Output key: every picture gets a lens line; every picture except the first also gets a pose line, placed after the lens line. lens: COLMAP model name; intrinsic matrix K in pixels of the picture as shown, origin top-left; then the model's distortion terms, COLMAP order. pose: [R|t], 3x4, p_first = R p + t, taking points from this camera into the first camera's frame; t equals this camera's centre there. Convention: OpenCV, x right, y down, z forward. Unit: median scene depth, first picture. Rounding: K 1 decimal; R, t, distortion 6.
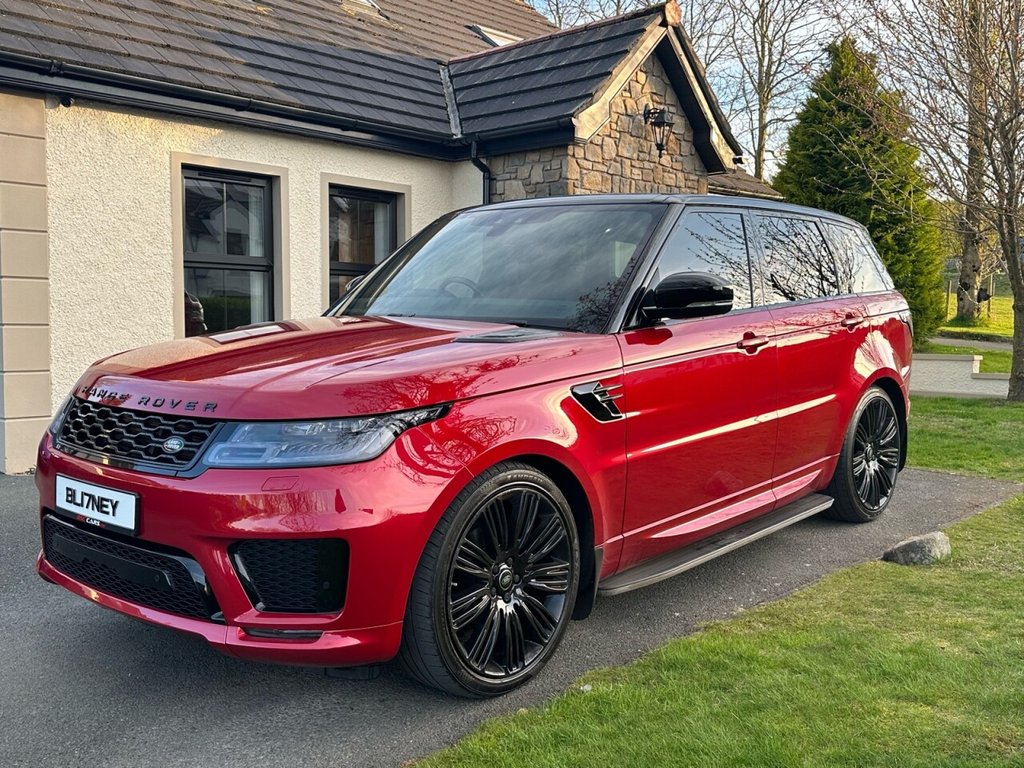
lens RADIAL K [[951.6, 0, 527.1], [0, 951.6, 376.1], [0, 0, 1]] dist [0.040251, 0.000000]
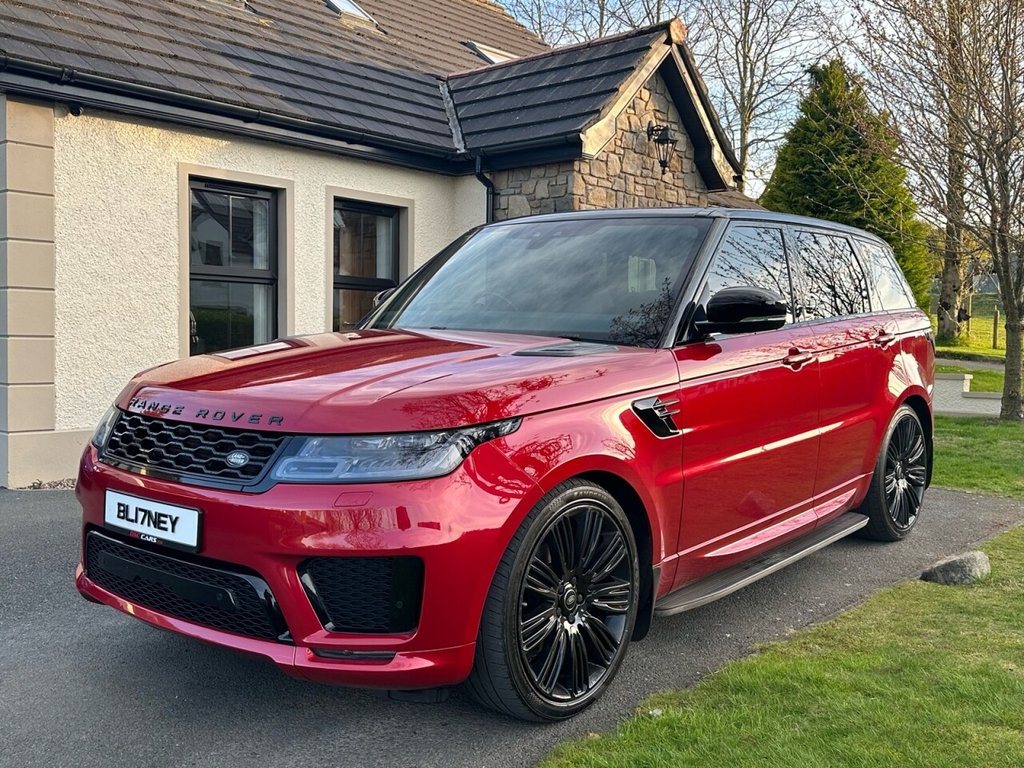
lens RADIAL K [[951.6, 0, 516.3], [0, 951.6, 375.4], [0, 0, 1]] dist [0.040251, 0.000000]
pose [[0.999720, 0.006407, 0.022785, -0.083384], [-0.005985, 0.999810, -0.018549, 0.002537], [-0.022900, 0.018408, 0.999568, 0.018112]]
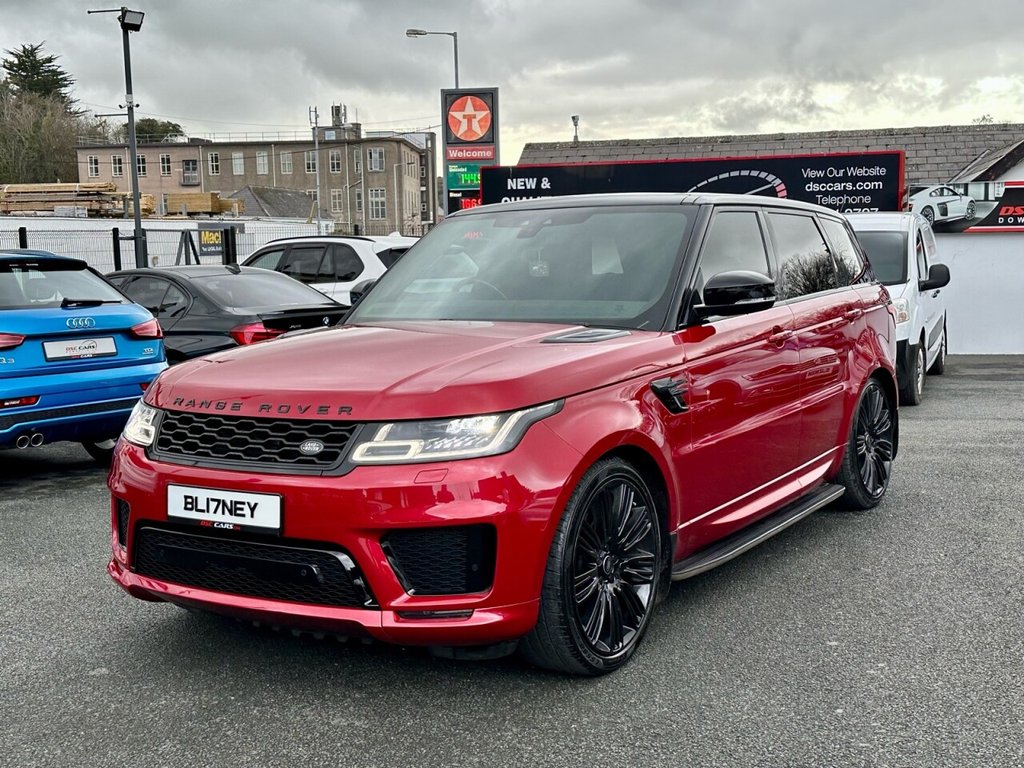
lens RADIAL K [[1147.6, 0, 510.1], [0, 1147.6, 384.3], [0, 0, 1]] dist [0.072483, 0.000000]
pose [[0.990609, -0.034480, 0.132310, -0.242782], [0.034736, 0.999396, 0.000375, 0.007015], [-0.132243, 0.004224, 0.991208, -0.226083]]
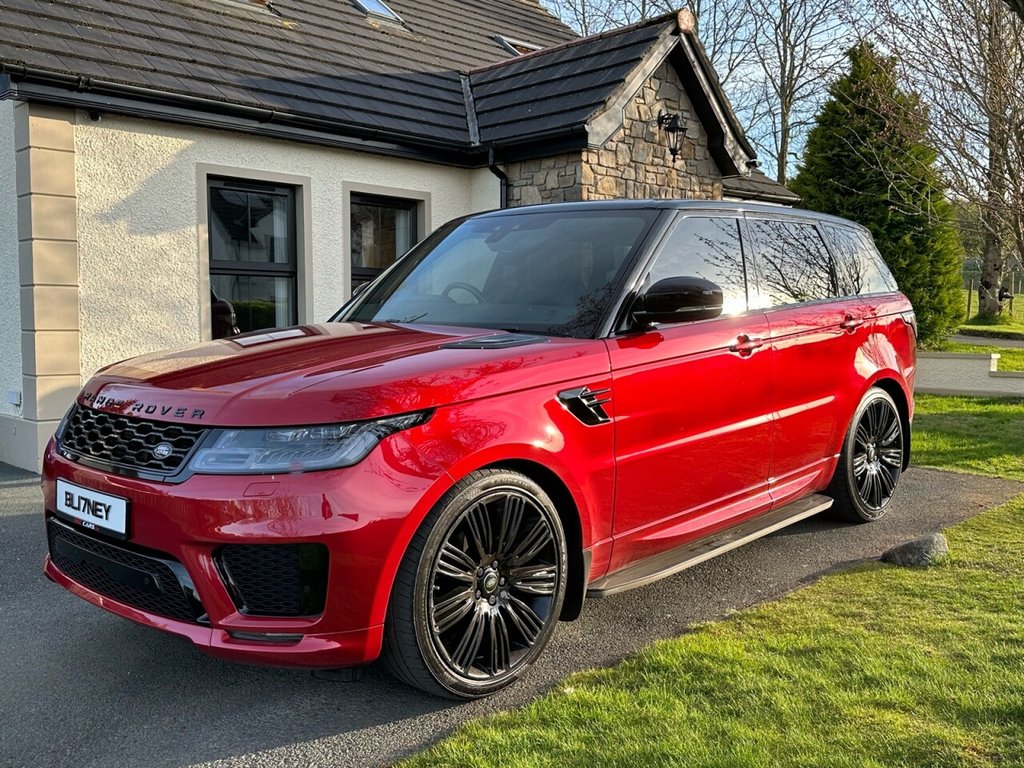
lens RADIAL K [[920.7, 0, 530.7], [0, 920.7, 374.6], [0, 0, 1]] dist [0.042884, -0.012894]
pose [[0.999395, -0.004133, -0.034525, 0.045037], [0.004145, 0.999991, 0.000277, -0.006459], [0.034524, -0.000420, 0.999404, 0.016667]]
